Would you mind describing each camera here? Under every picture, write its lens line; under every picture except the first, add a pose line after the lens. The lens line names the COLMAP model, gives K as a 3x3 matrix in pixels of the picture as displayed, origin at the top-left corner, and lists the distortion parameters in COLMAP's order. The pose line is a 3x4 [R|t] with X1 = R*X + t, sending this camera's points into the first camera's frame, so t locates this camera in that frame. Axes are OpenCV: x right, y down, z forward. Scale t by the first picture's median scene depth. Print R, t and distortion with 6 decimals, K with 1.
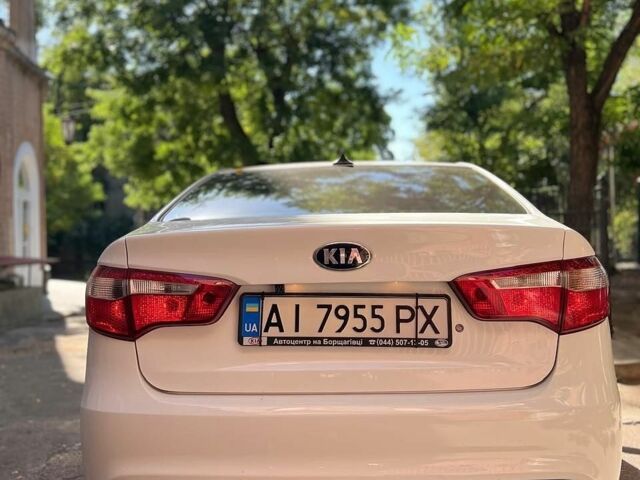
lens RADIAL K [[660.6, 0, 319.2], [0, 660.6, 240.4], [0, 0, 1]] dist [0.022261, 0.000000]
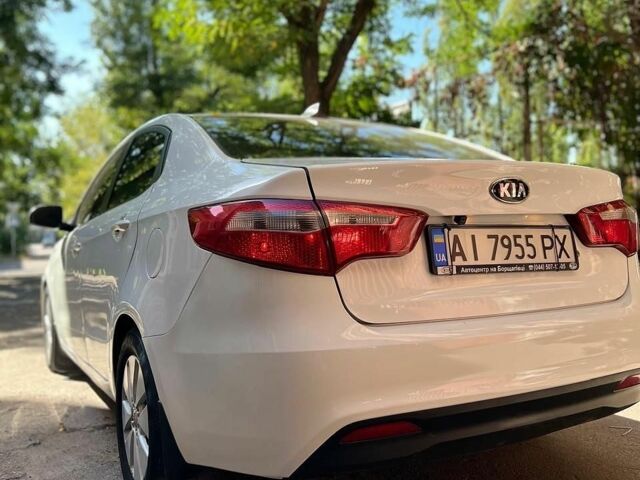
lens RADIAL K [[660.6, 0, 320.0], [0, 660.6, 235.4], [0, 0, 1]] dist [0.022261, 0.000000]
pose [[0.860124, -0.006906, 0.510038, -0.767744], [-0.000772, 0.999890, 0.014840, 0.079174], [-0.510085, -0.013158, 0.860024, 0.201734]]
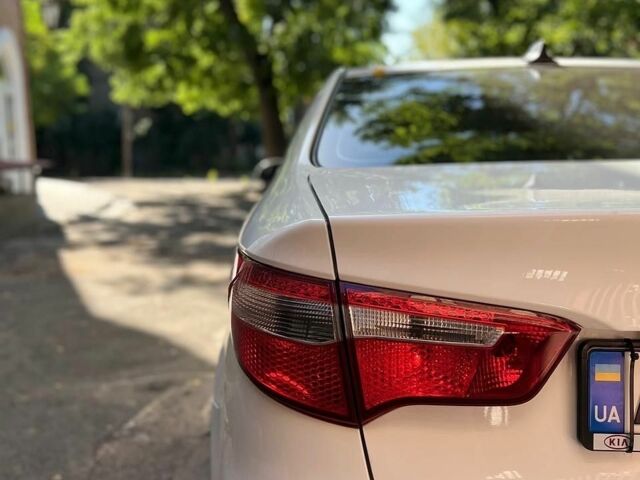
lens RADIAL K [[660.6, 0, 313.4], [0, 660.6, 240.1], [0, 0, 1]] dist [0.022261, 0.000000]
pose [[0.999844, 0.005130, 0.016873, -0.320266], [-0.007681, 0.987921, 0.154769, -0.068396], [-0.015876, -0.154874, 0.987807, 0.518822]]
